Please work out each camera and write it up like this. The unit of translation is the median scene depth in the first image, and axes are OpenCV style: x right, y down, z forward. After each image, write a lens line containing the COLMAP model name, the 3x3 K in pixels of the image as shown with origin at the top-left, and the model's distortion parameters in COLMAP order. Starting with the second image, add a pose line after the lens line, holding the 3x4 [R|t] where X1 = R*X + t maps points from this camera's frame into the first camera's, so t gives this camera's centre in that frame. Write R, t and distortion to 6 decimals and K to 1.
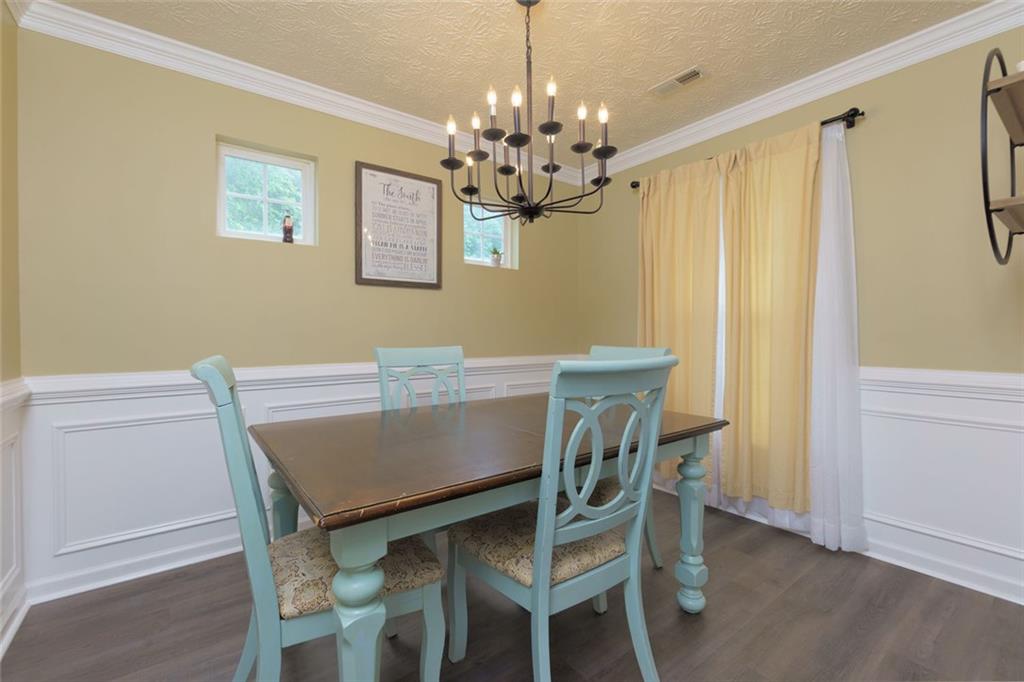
lens RADIAL K [[440.2, 0, 512.0], [0, 440.2, 341.0], [0, 0, 1]] dist [-0.000677, -0.000182]
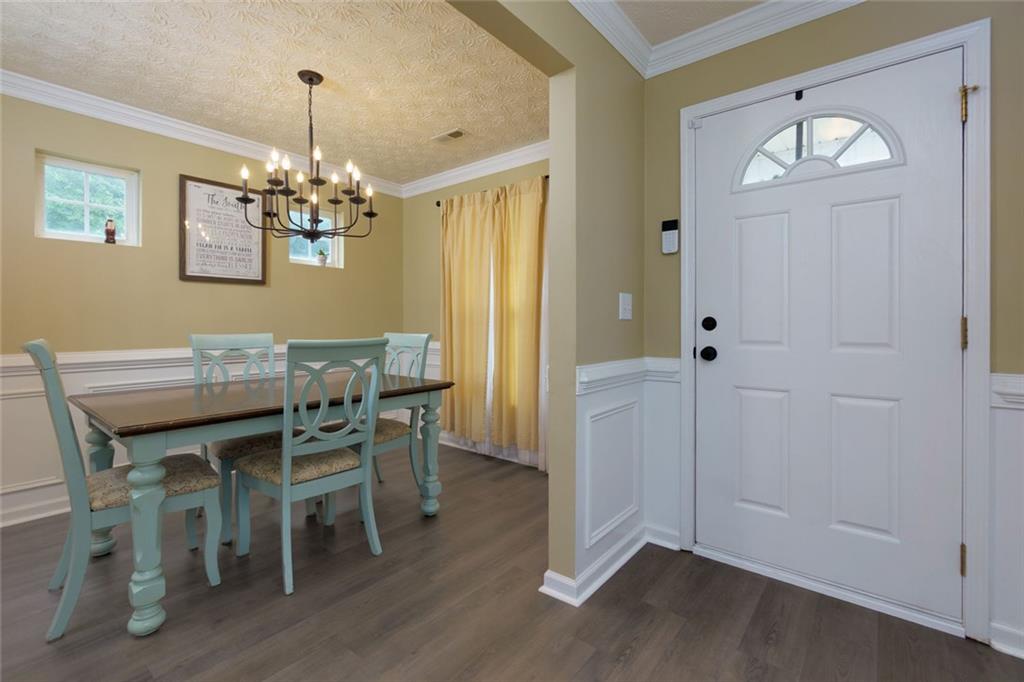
lens RADIAL K [[449.0, 0, 502.5], [0, 449.0, 326.3], [0, 0, 1]] dist [-0.001247, 0.000222]
pose [[0.974274, -0.000528, 0.225366, 0.218972], [0.002517, 0.999960, -0.008536, 0.004028], [-0.225353, 0.008884, 0.974237, -0.359678]]
